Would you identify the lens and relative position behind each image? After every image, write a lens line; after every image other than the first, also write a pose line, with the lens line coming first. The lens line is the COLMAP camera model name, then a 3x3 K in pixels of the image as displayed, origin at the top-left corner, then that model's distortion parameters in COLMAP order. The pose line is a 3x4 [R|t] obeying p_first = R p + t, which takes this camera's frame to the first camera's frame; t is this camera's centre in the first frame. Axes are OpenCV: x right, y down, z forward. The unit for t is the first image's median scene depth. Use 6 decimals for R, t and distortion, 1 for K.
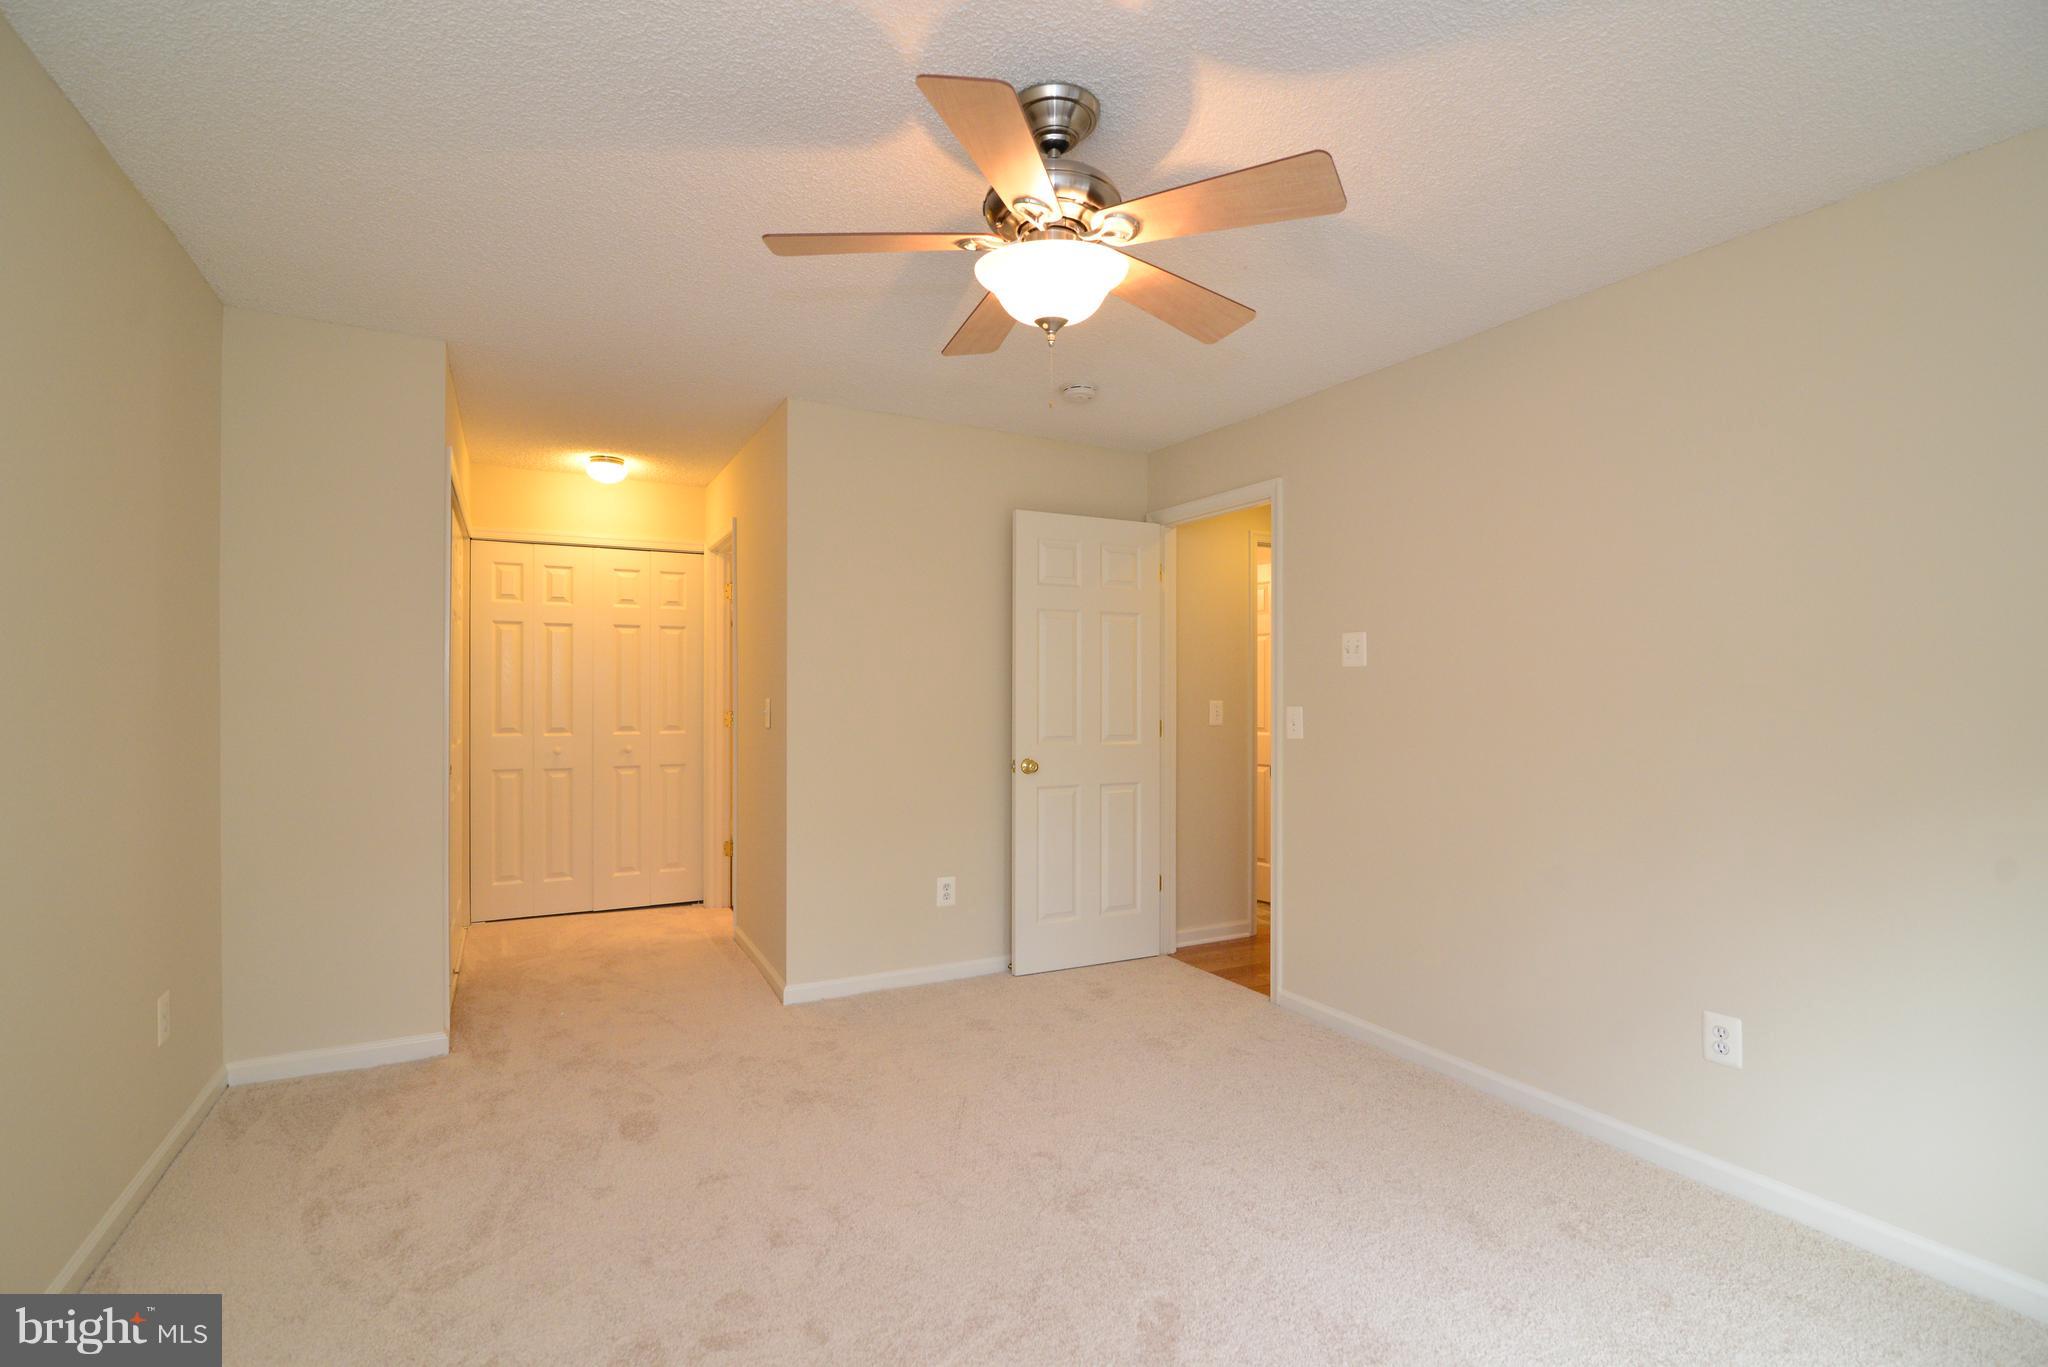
lens RADIAL K [[933.8, 0, 1019.1], [0, 933.8, 682.2], [0, 0, 1]] dist [-0.020933, 0.001656]
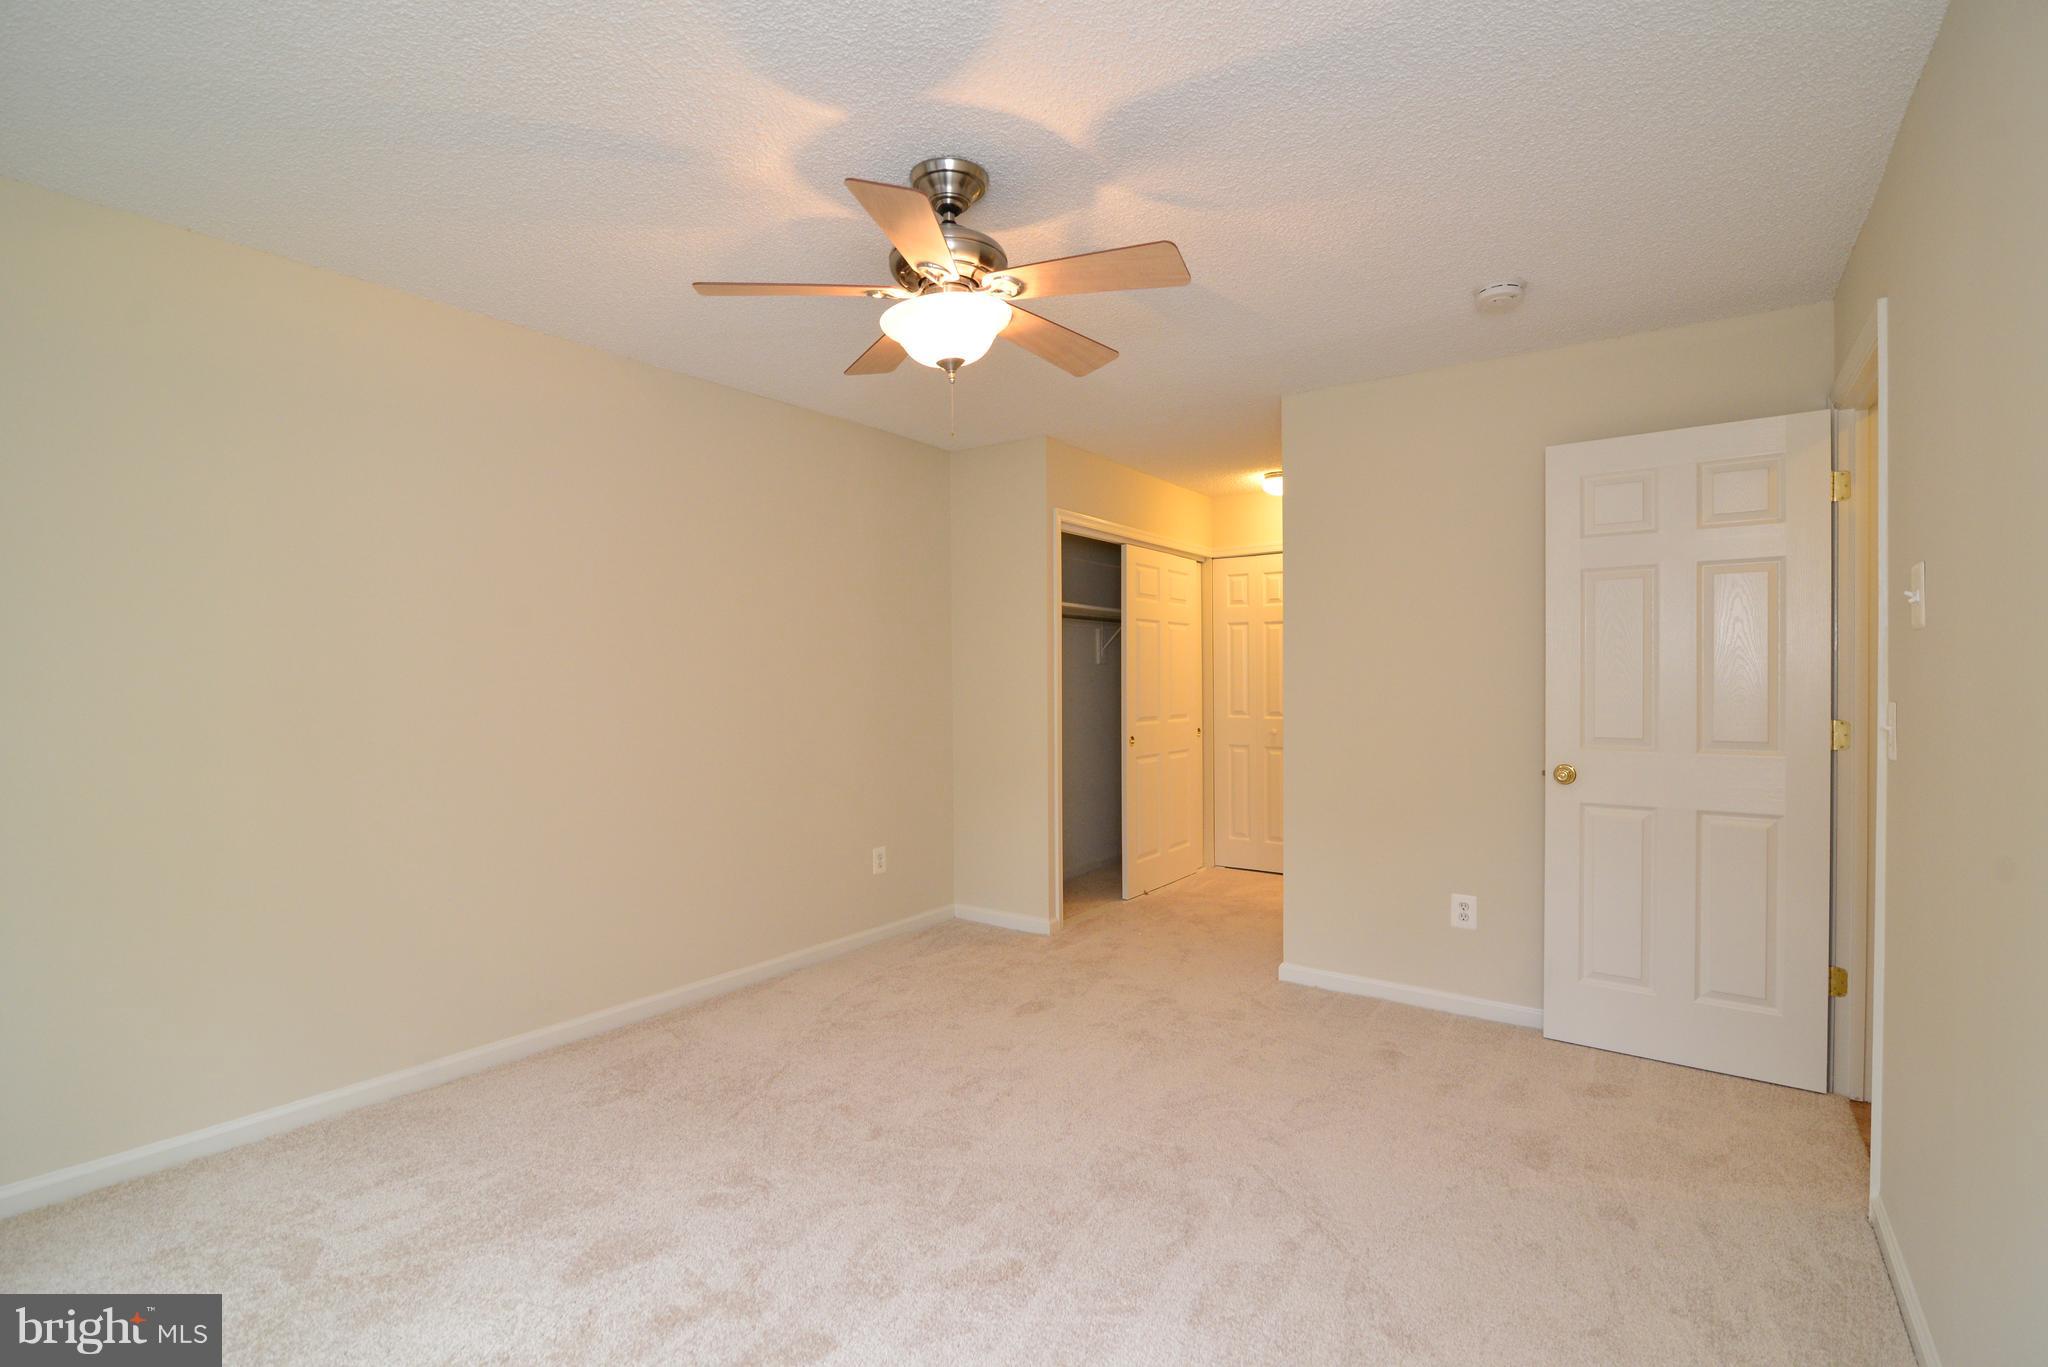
lens RADIAL K [[933.8, 0, 1020.3], [0, 933.8, 688.0], [0, 0, 1]] dist [-0.020933, 0.001656]
pose [[0.424941, 0.000685, -0.905221, 0.519174], [0.018033, 0.999795, 0.009222, 0.003947], [0.905041, -0.020243, 0.424842, 0.271702]]
